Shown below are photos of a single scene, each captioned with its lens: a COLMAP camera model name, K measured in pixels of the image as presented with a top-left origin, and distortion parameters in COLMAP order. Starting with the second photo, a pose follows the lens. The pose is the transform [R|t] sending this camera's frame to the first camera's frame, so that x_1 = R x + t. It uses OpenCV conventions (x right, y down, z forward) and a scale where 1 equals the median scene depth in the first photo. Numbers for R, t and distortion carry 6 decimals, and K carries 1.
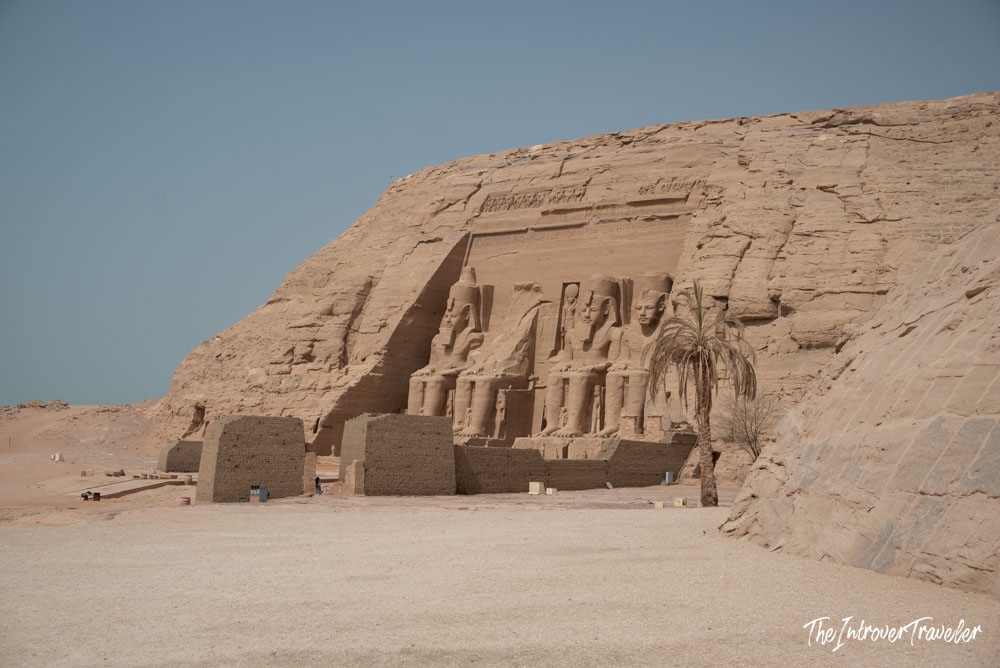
lens RADIAL K [[1341.6, 0, 506.4], [0, 1341.6, 350.2], [0, 0, 1]] dist [-0.021137, 0.000000]
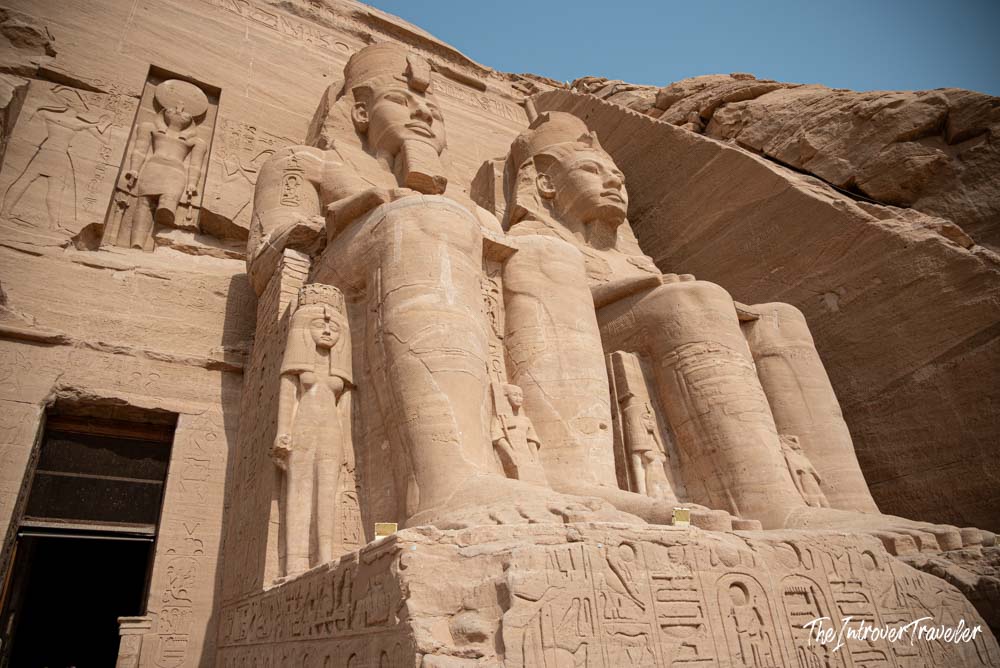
lens RADIAL K [[658.3, 0, 497.8], [0, 658.3, 330.5], [0, 0, 1]] dist [-0.013302, 0.001935]
pose [[0.411181, 0.368430, 0.833781, -0.027108], [-0.012477, 0.916869, -0.398992, 0.063354], [-0.911469, 0.153655, 0.381596, 0.878692]]
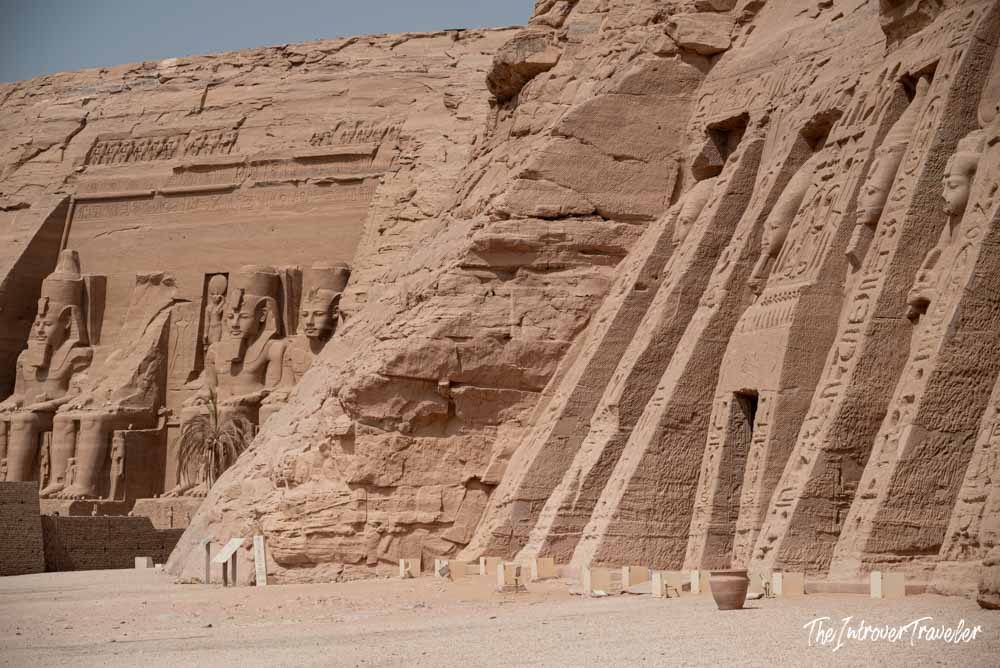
lens RADIAL K [[2950.3, 0, 503.5], [0, 2950.3, 334.0], [0, 0, 1]] dist [-0.057515, 0.000000]
pose [[0.994531, -0.023777, 0.101704, 0.039646], [0.021961, 0.999579, 0.018936, -0.044163], [-0.102112, -0.016599, 0.994634, -0.532997]]
